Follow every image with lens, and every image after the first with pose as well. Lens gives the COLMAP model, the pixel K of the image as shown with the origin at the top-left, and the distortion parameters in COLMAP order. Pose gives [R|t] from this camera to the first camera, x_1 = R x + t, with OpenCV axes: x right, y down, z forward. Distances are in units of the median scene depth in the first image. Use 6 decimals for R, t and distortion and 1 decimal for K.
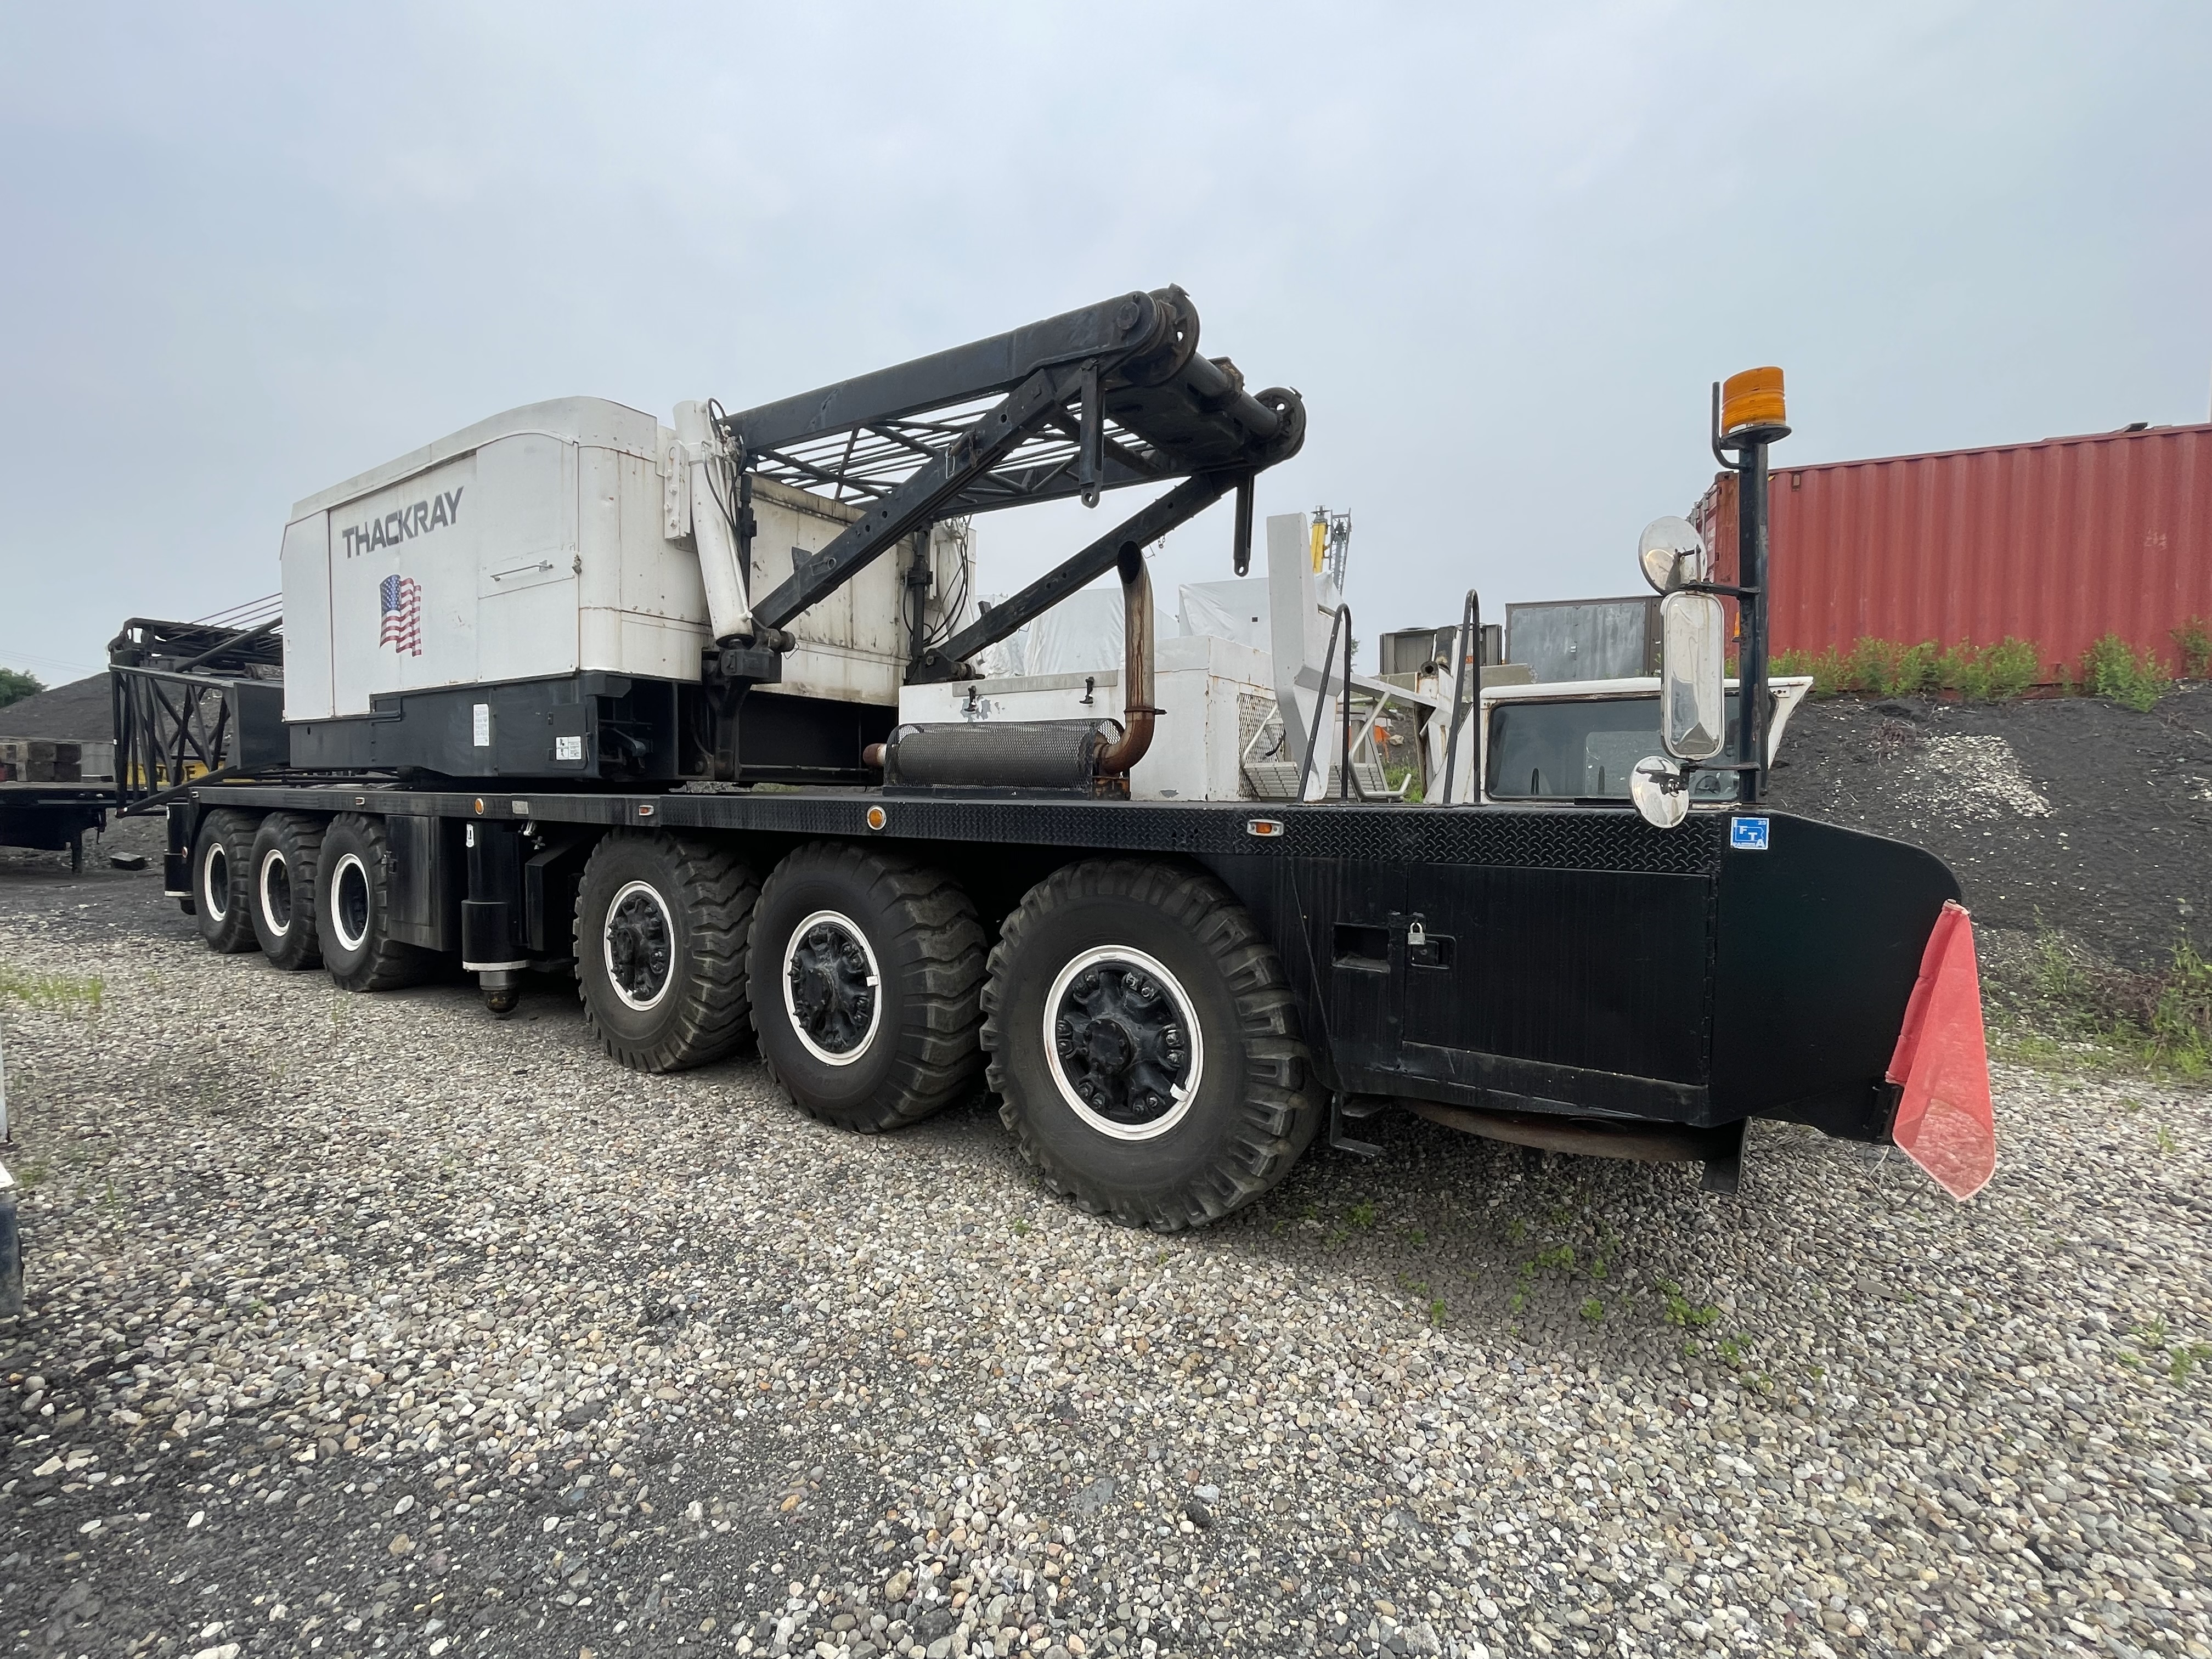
lens RADIAL K [[979.6, 0, 1106.0], [0, 979.6, 829.5], [0, 0, 1]] dist [0.001884, 0.000063]
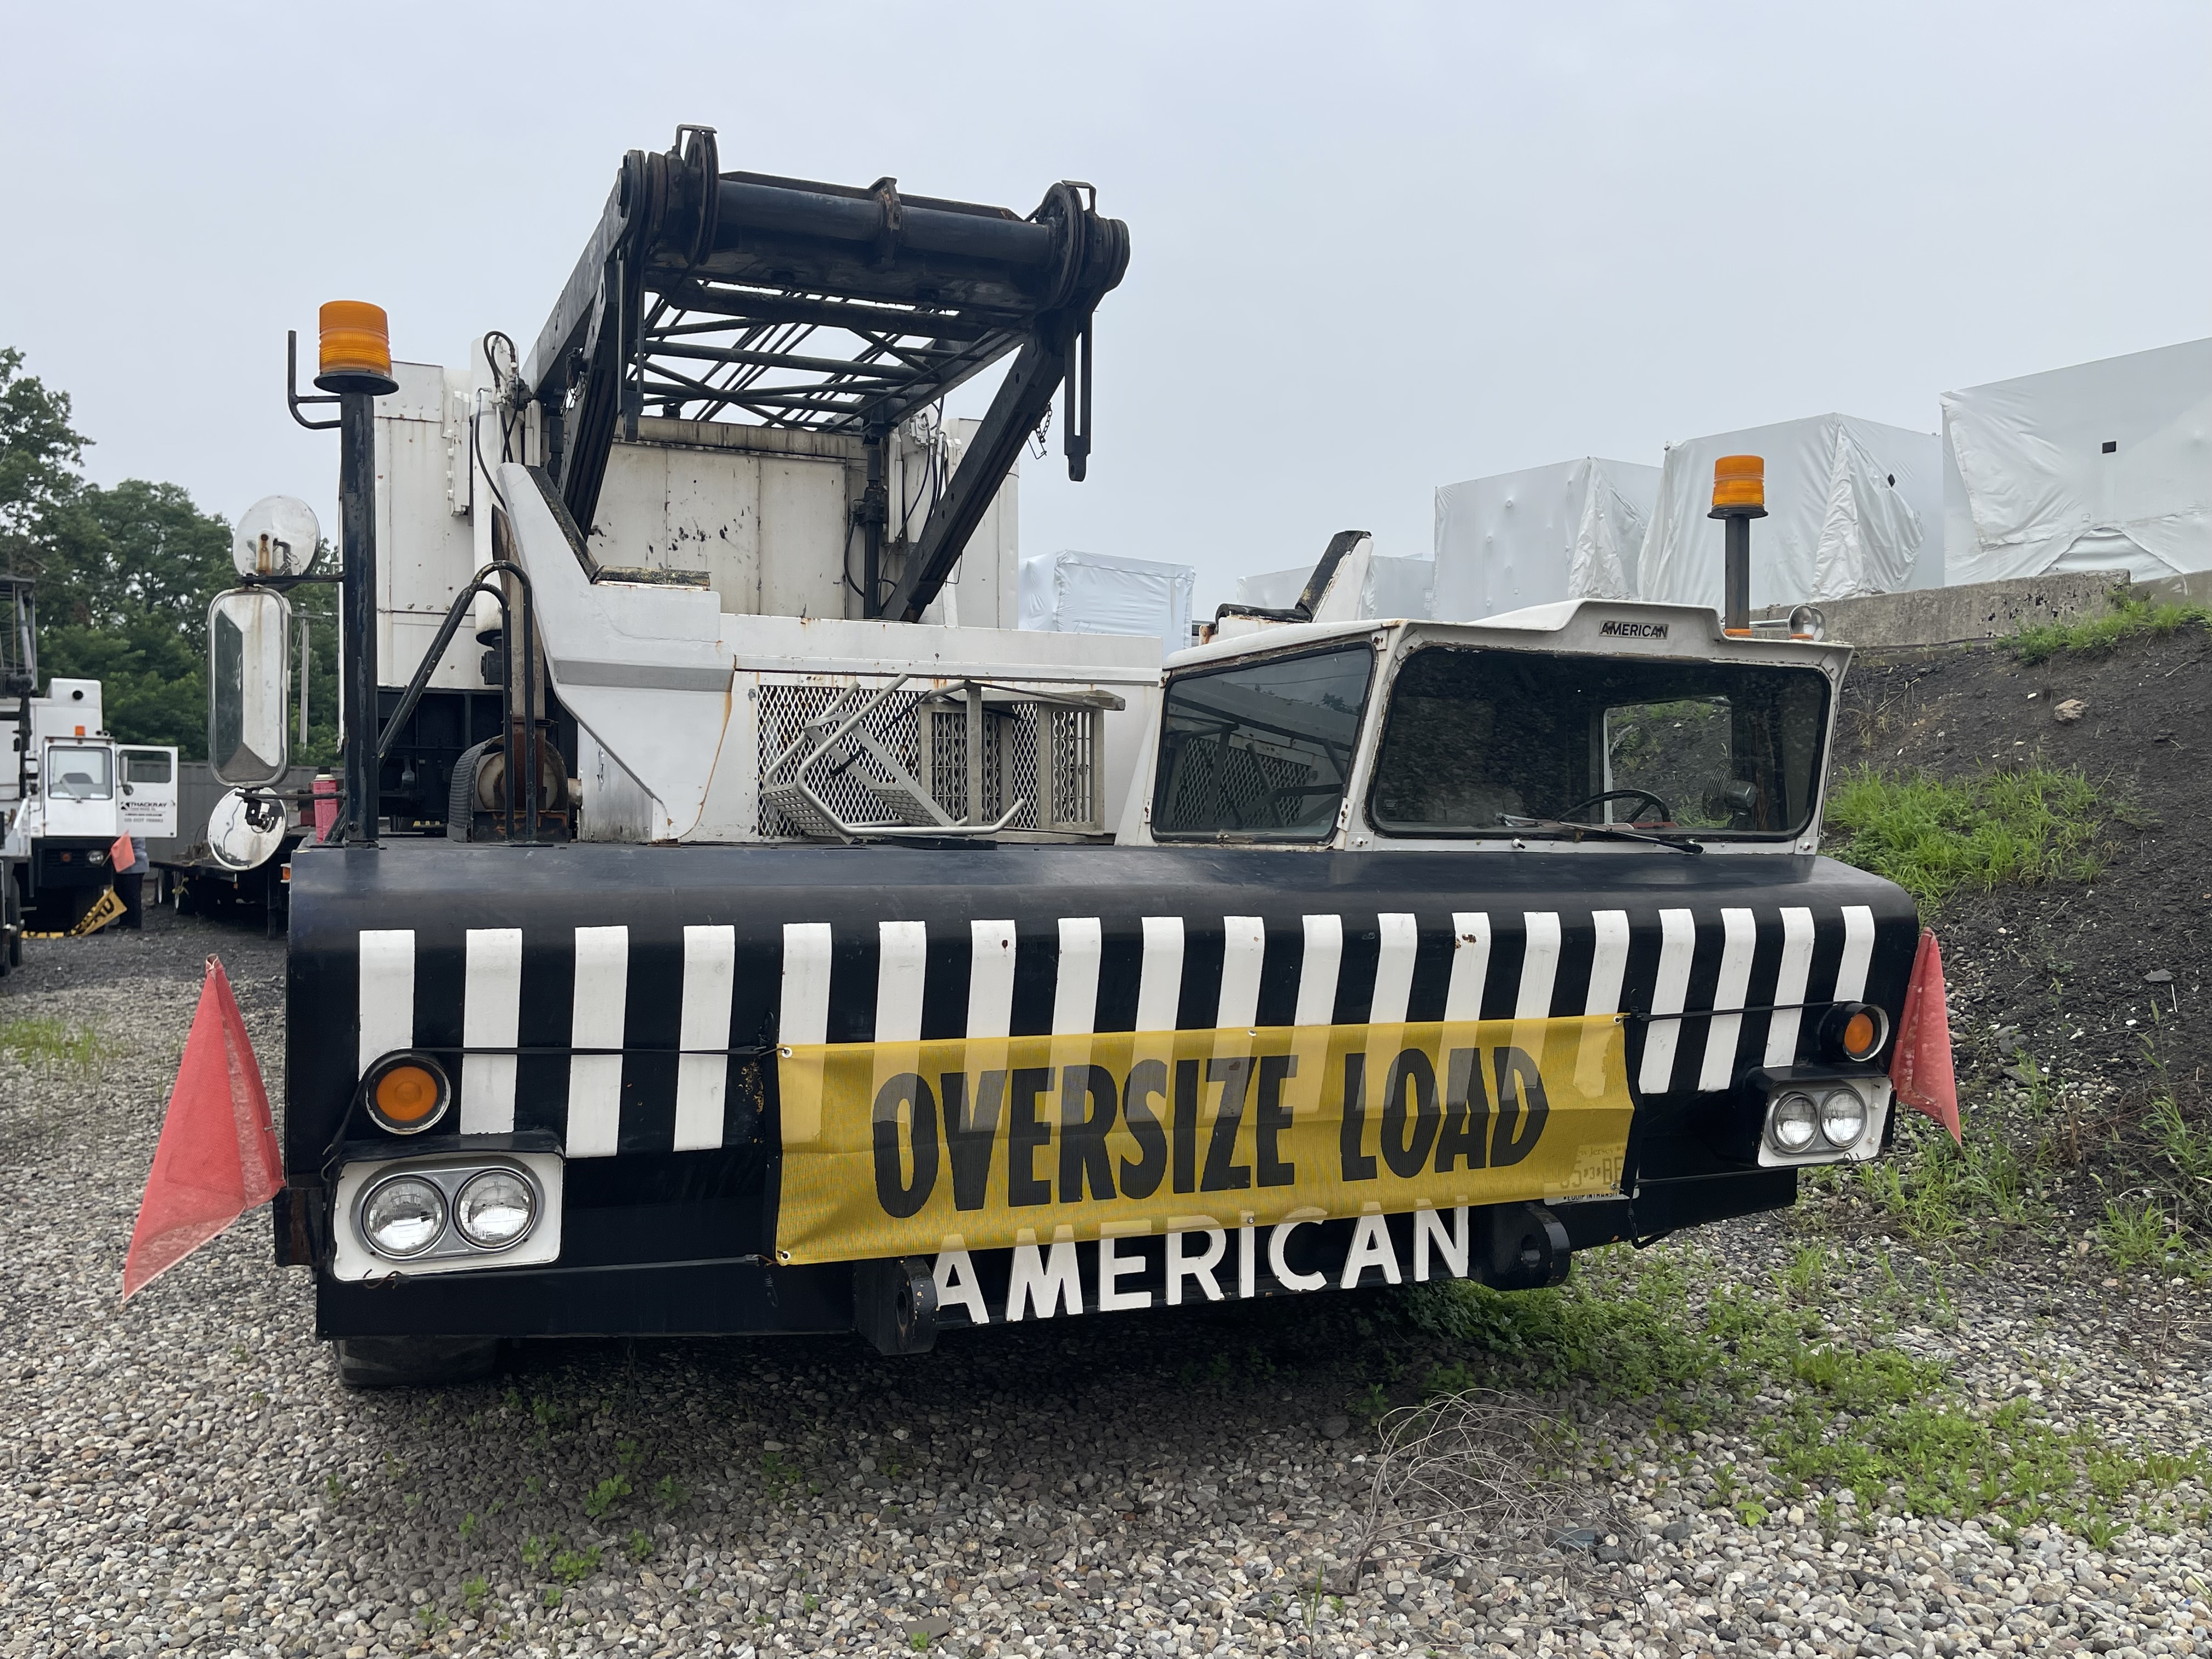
lens RADIAL K [[1880.1, 0, 1106.0], [0, 1880.1, 829.5], [0, 0, 1]] dist [0.076846, -0.095249]
pose [[0.833376, -0.005183, -0.552683, 0.843333], [-0.017483, 0.999208, -0.035733, 0.003336], [0.552430, 0.039442, 0.832625, 0.023550]]
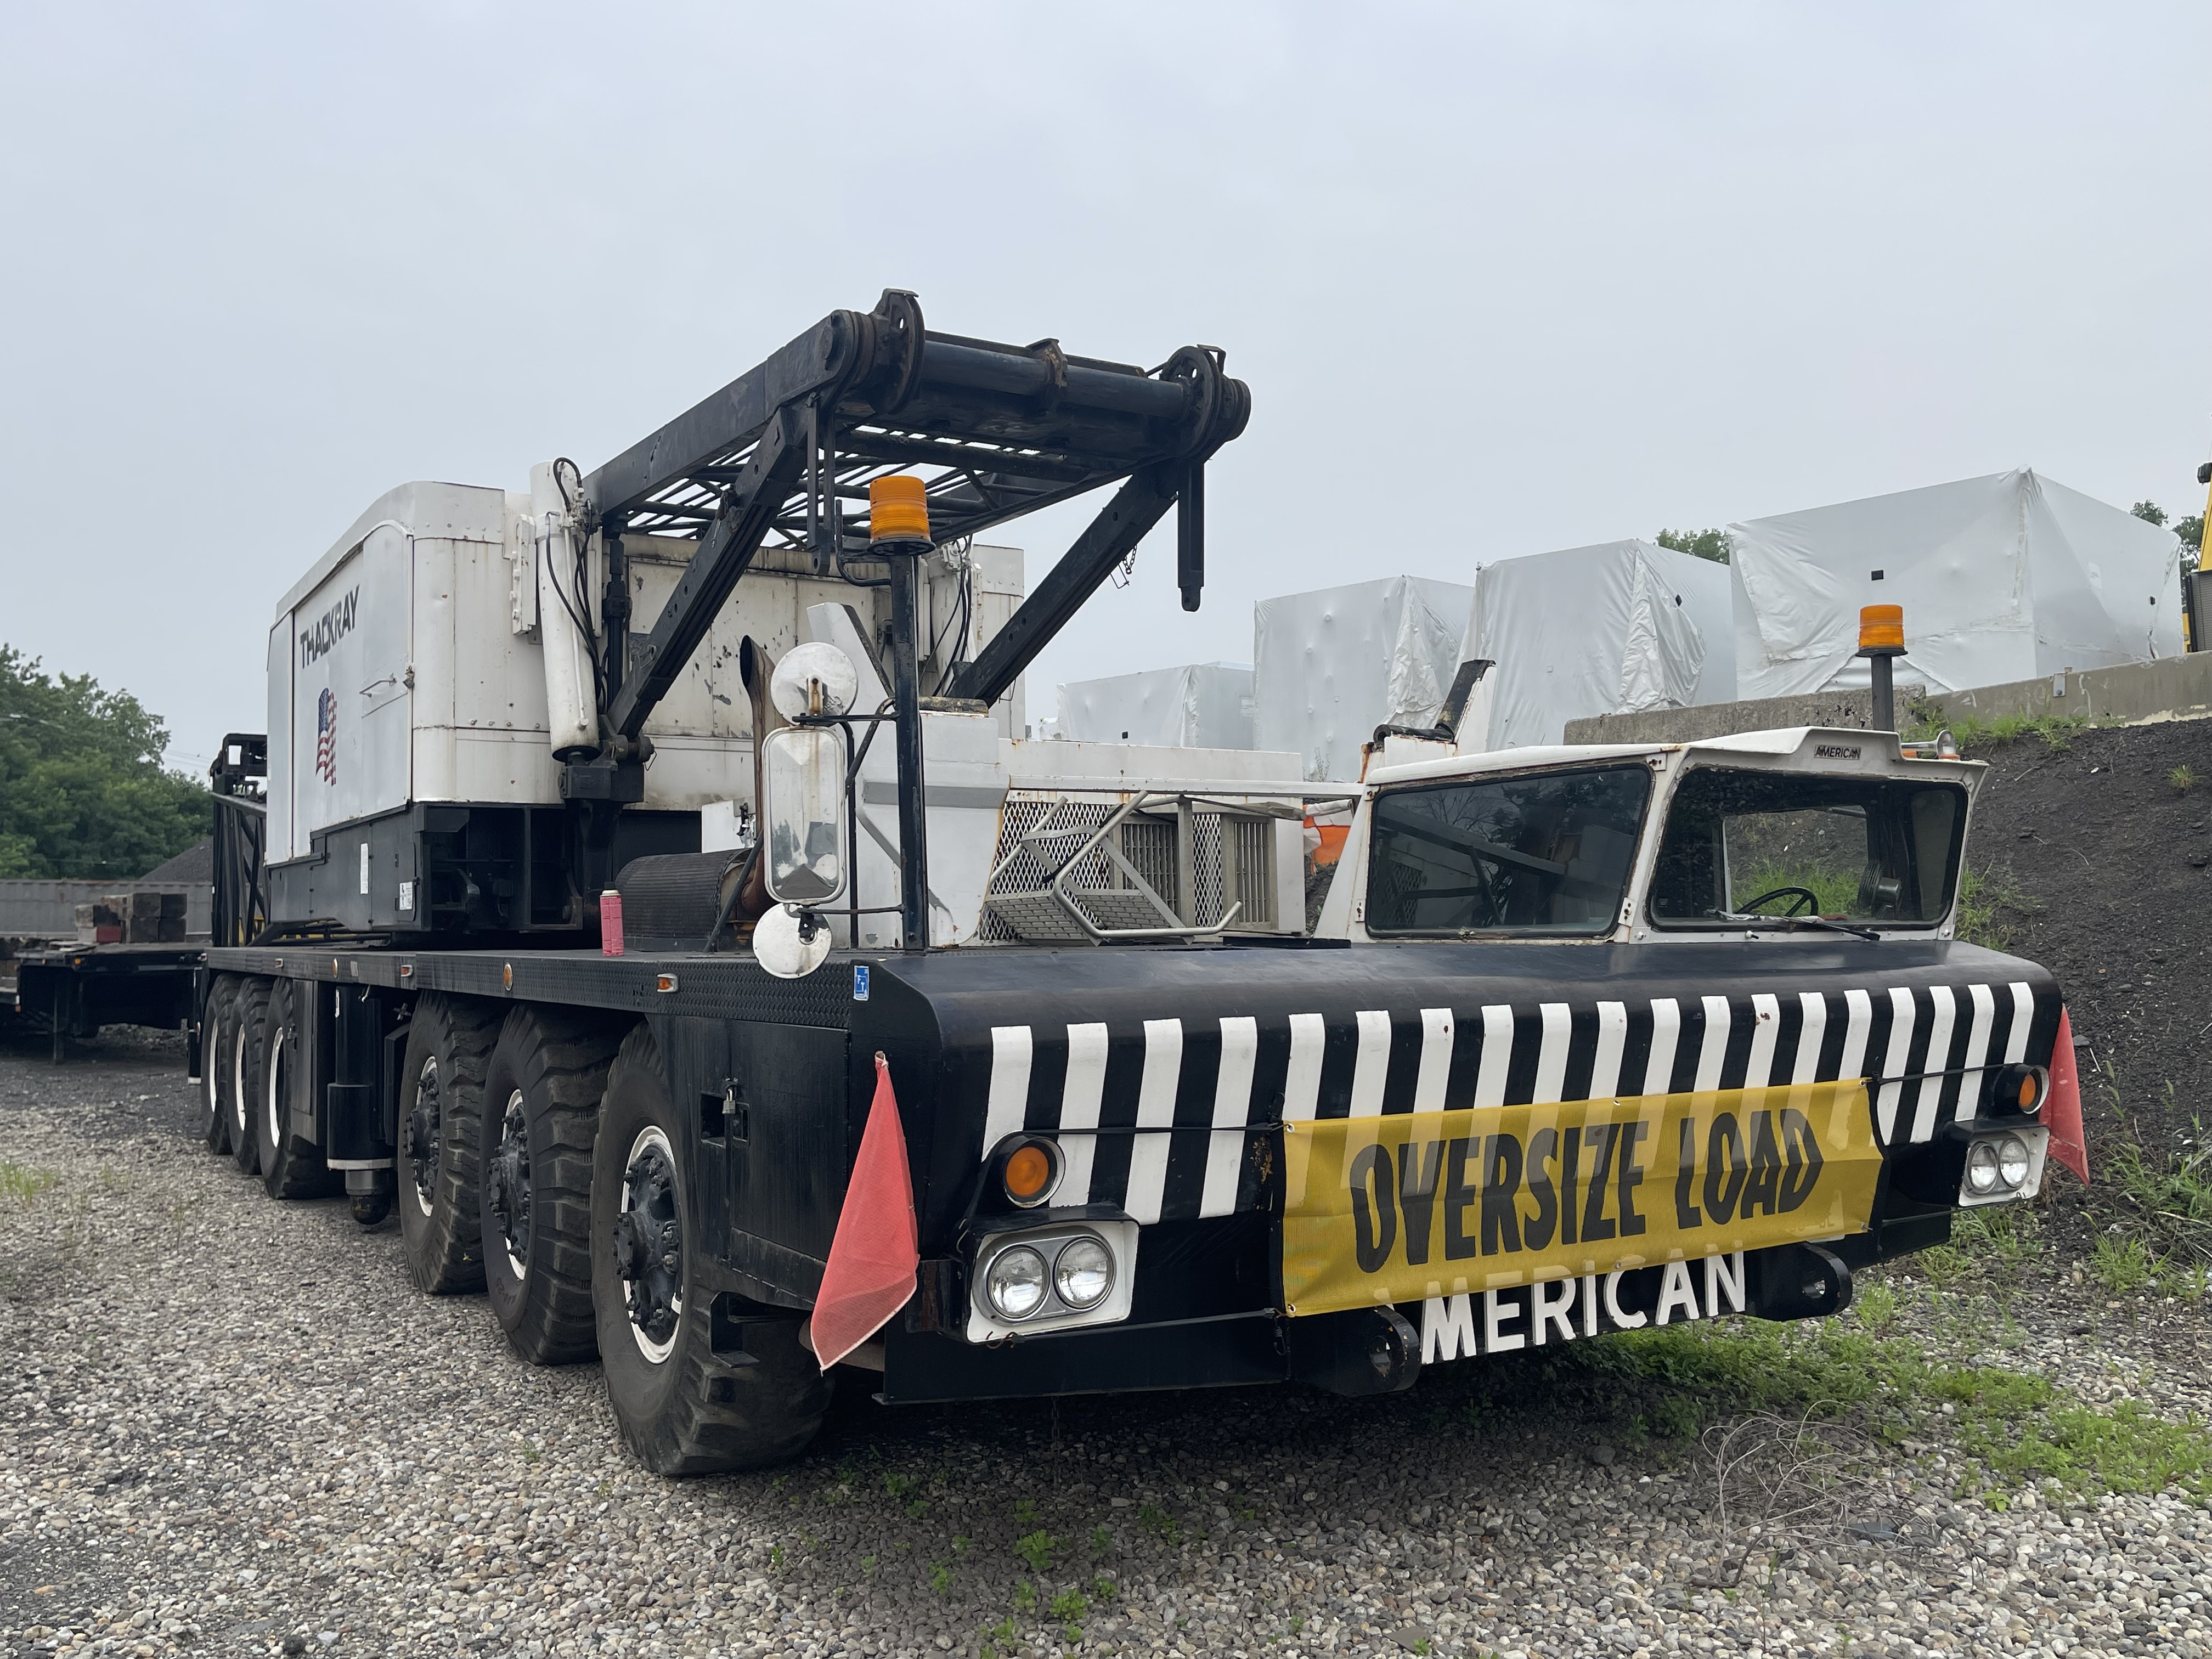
lens RADIAL K [[1880.1, 0, 1106.0], [0, 1880.1, 829.5], [0, 0, 1]] dist [0.076846, -0.095249]
pose [[0.908811, -0.043015, -0.414985, 0.642740], [0.006439, 0.995998, -0.089139, 0.007230], [0.417158, 0.078338, 0.905451, -0.202183]]
